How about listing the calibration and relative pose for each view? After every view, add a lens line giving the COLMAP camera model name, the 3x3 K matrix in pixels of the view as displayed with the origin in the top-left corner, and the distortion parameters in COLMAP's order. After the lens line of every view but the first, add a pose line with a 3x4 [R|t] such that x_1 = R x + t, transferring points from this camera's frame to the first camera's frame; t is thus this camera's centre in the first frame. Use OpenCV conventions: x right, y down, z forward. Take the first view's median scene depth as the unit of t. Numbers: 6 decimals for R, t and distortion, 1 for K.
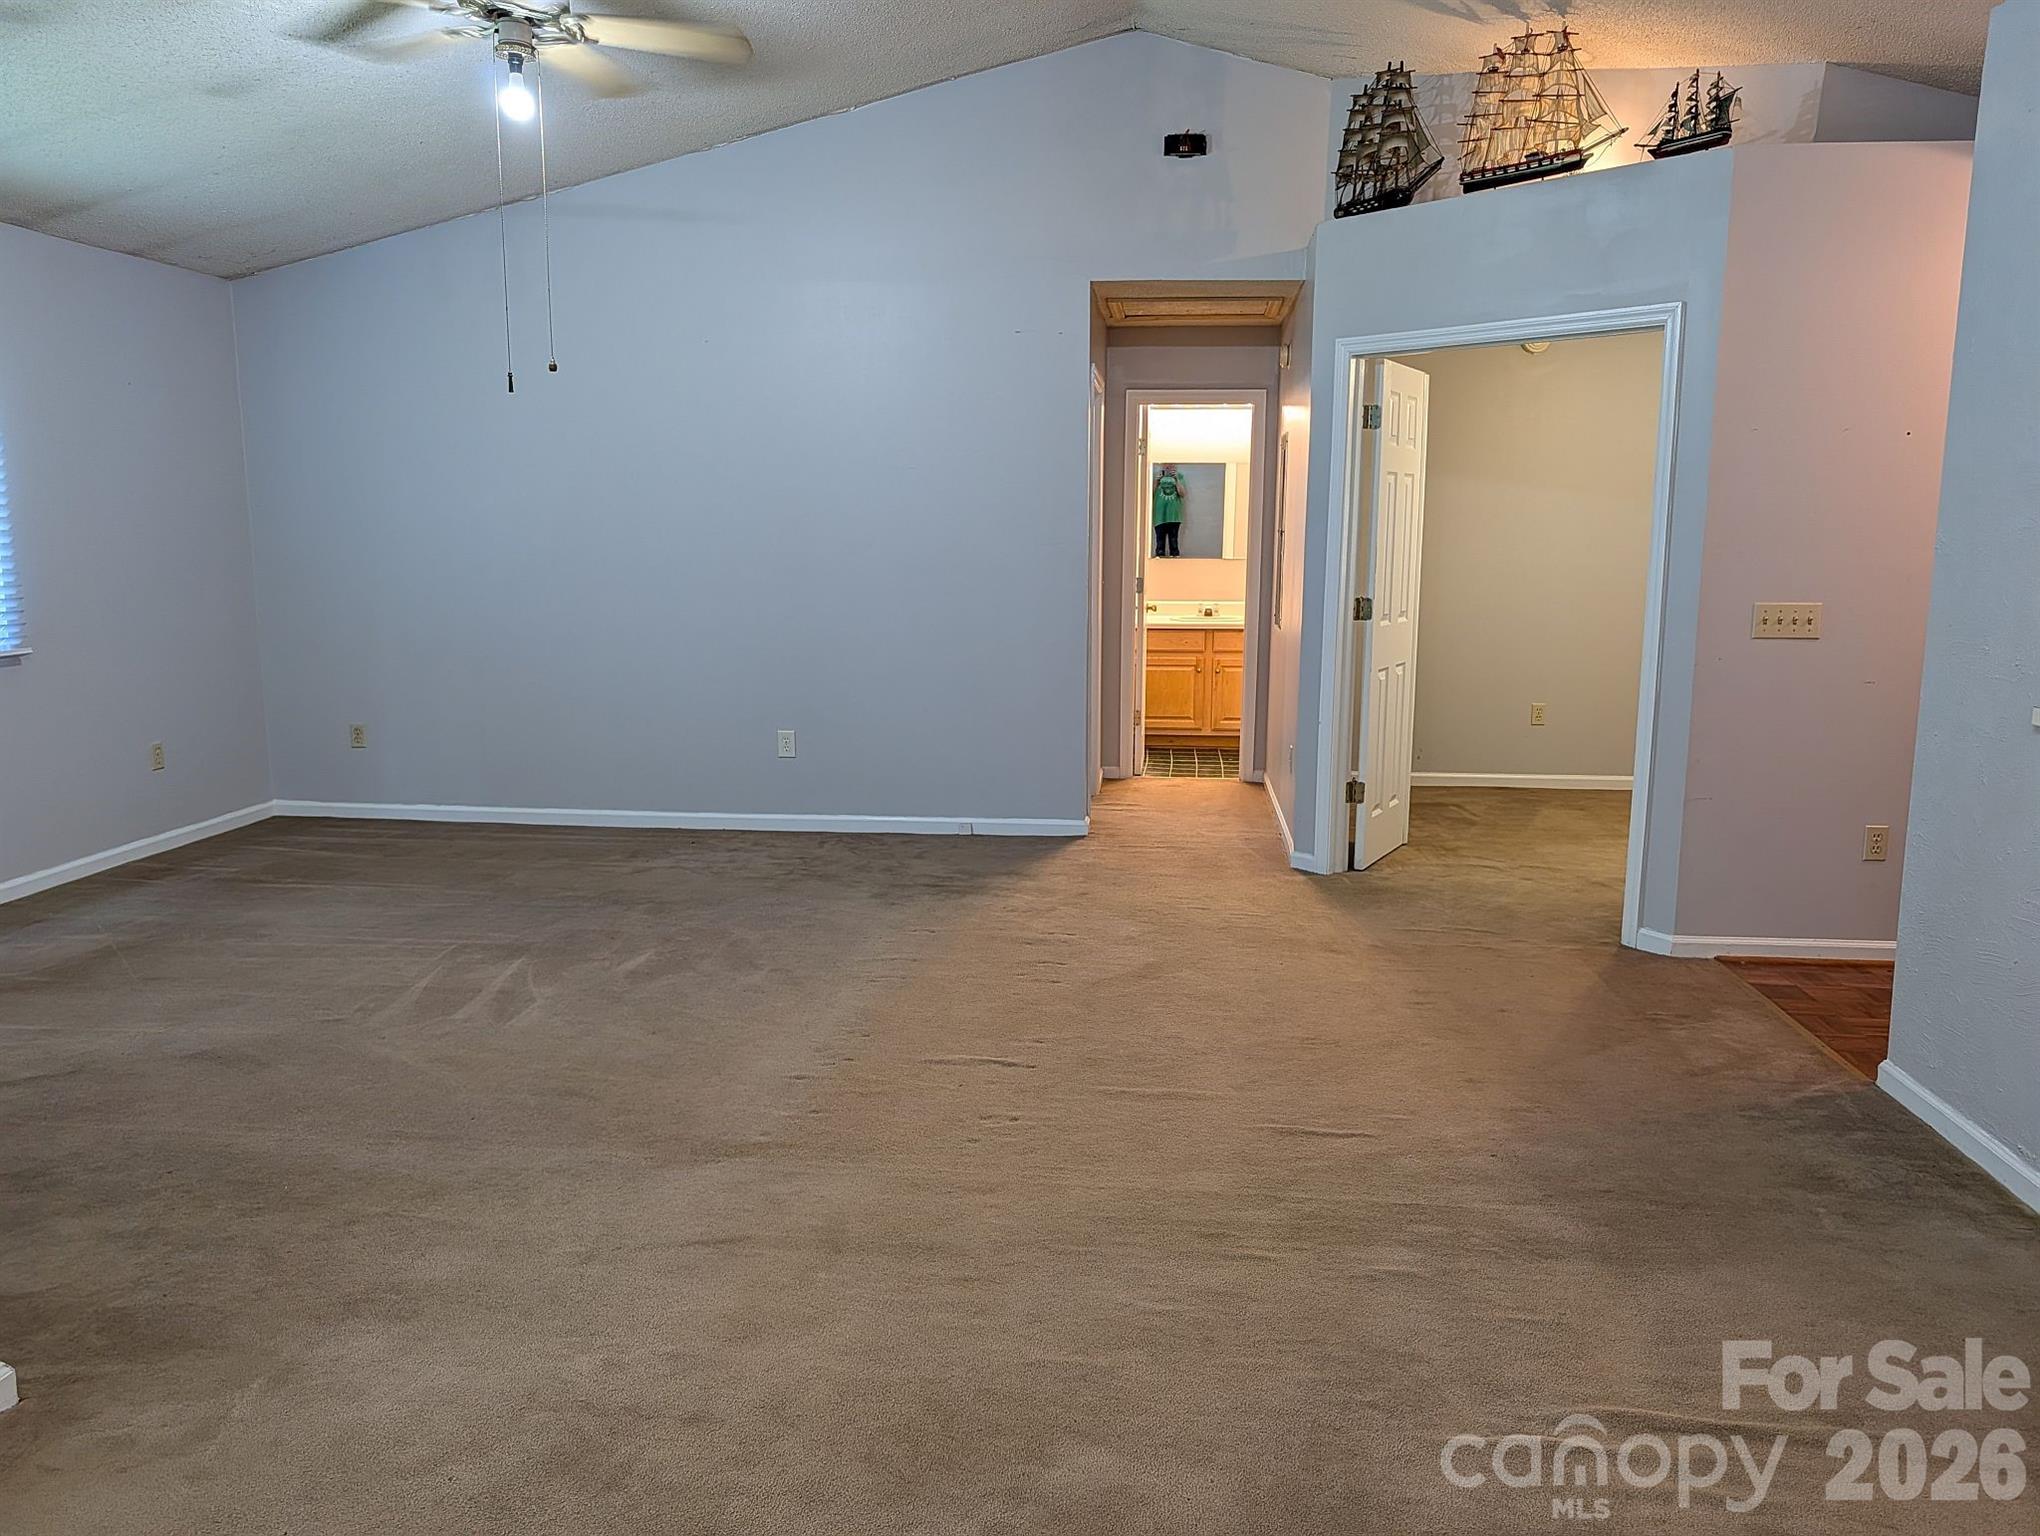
lens RADIAL K [[1469.5, 0, 1046.0], [0, 1469.5, 759.2], [0, 0, 1]] dist [0.016651, -0.016604]
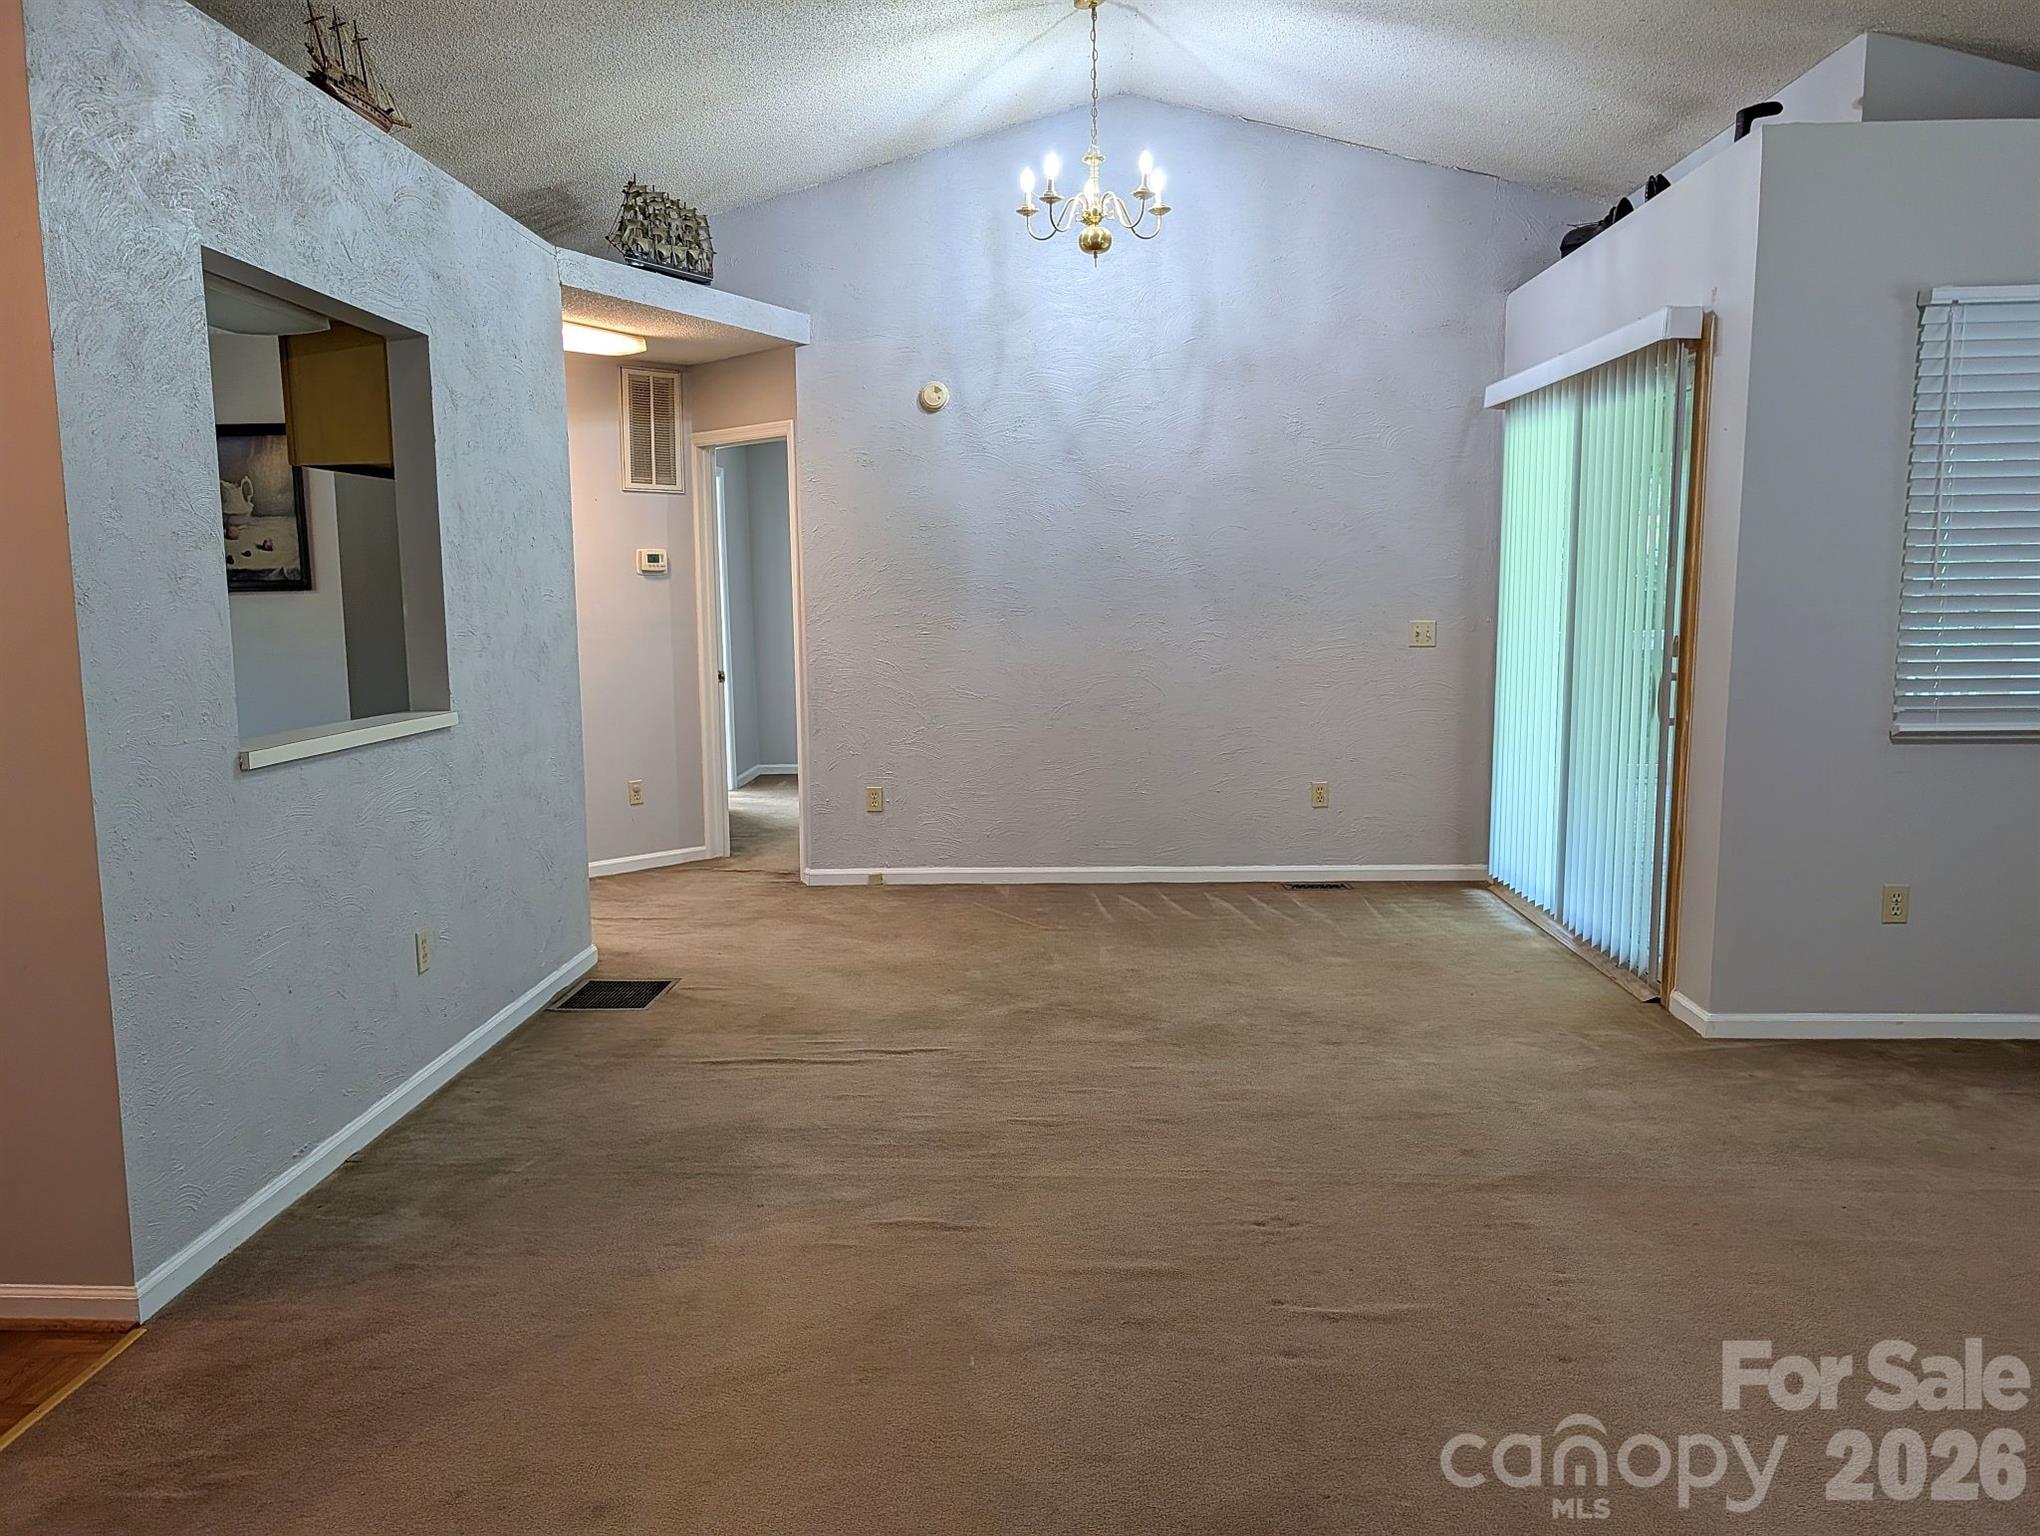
lens RADIAL K [[1469.5, 0, 1003.6], [0, 1469.5, 779.4], [0, 0, 1]] dist [0.016651, -0.016604]
pose [[-0.999396, 0.011561, -0.032768, 0.113908], [0.001597, 0.957314, 0.289045, -0.196081], [0.034711, 0.288818, -0.956755, 1.256880]]
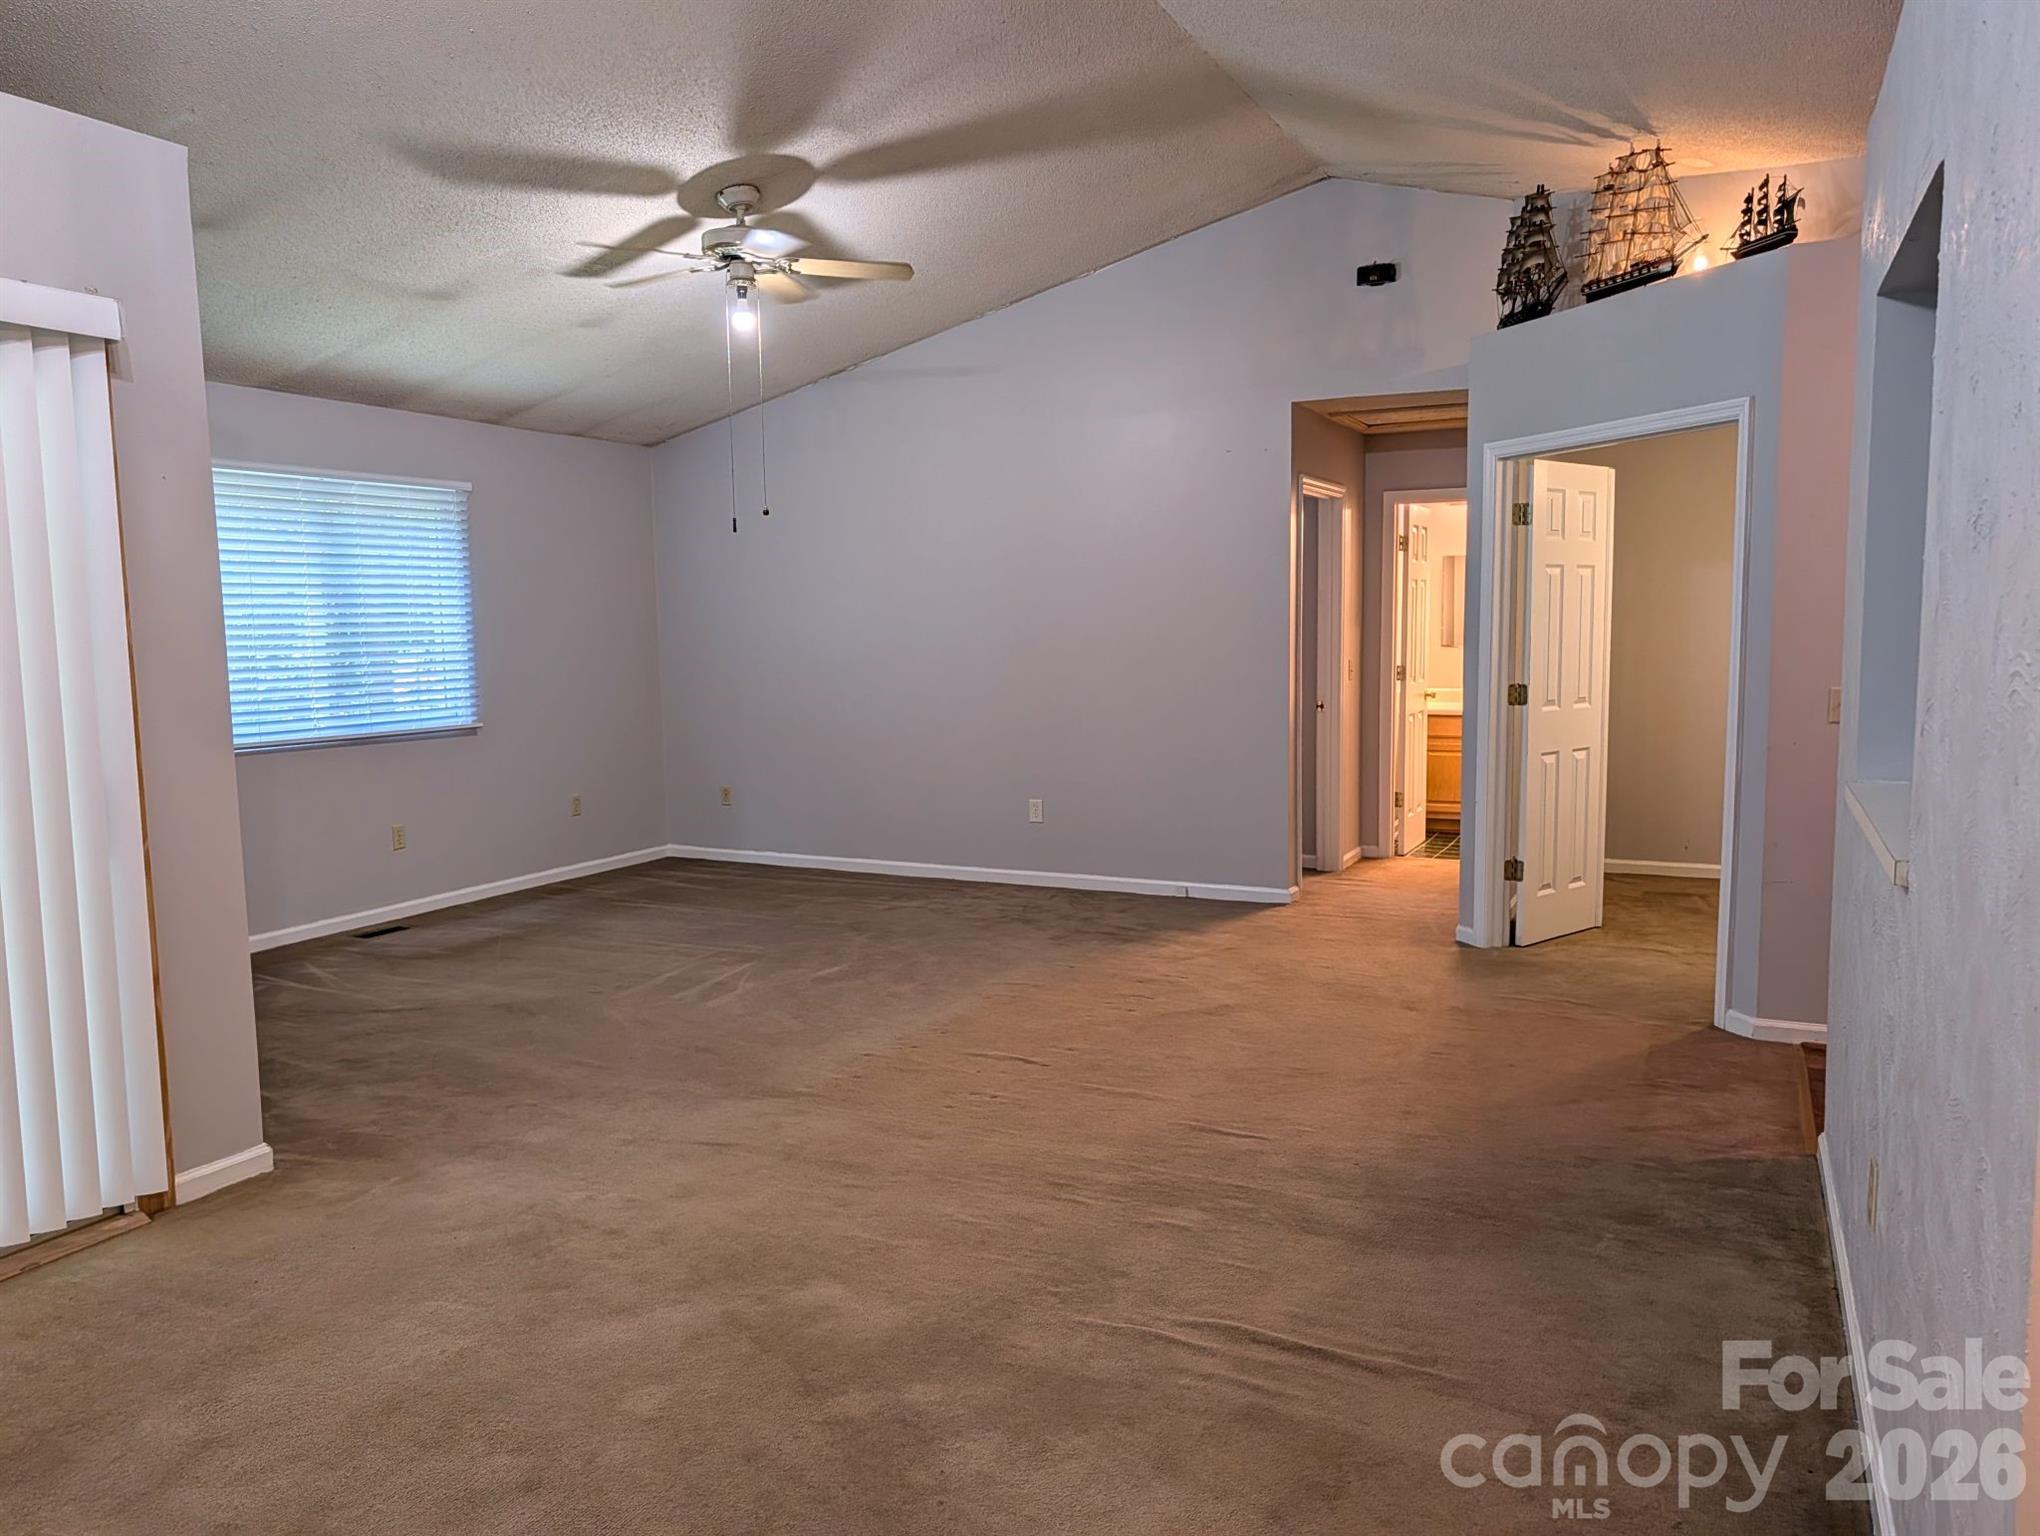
lens RADIAL K [[1469.5, 0, 1020.9], [0, 1469.5, 778.2], [0, 0, 1]] dist [0.016651, -0.016604]
pose [[0.933091, 0.020441, -0.359058, 0.313206], [-0.038122, 0.998380, -0.042230, 0.017942], [0.357614, 0.053093, 0.932359, -0.122318]]
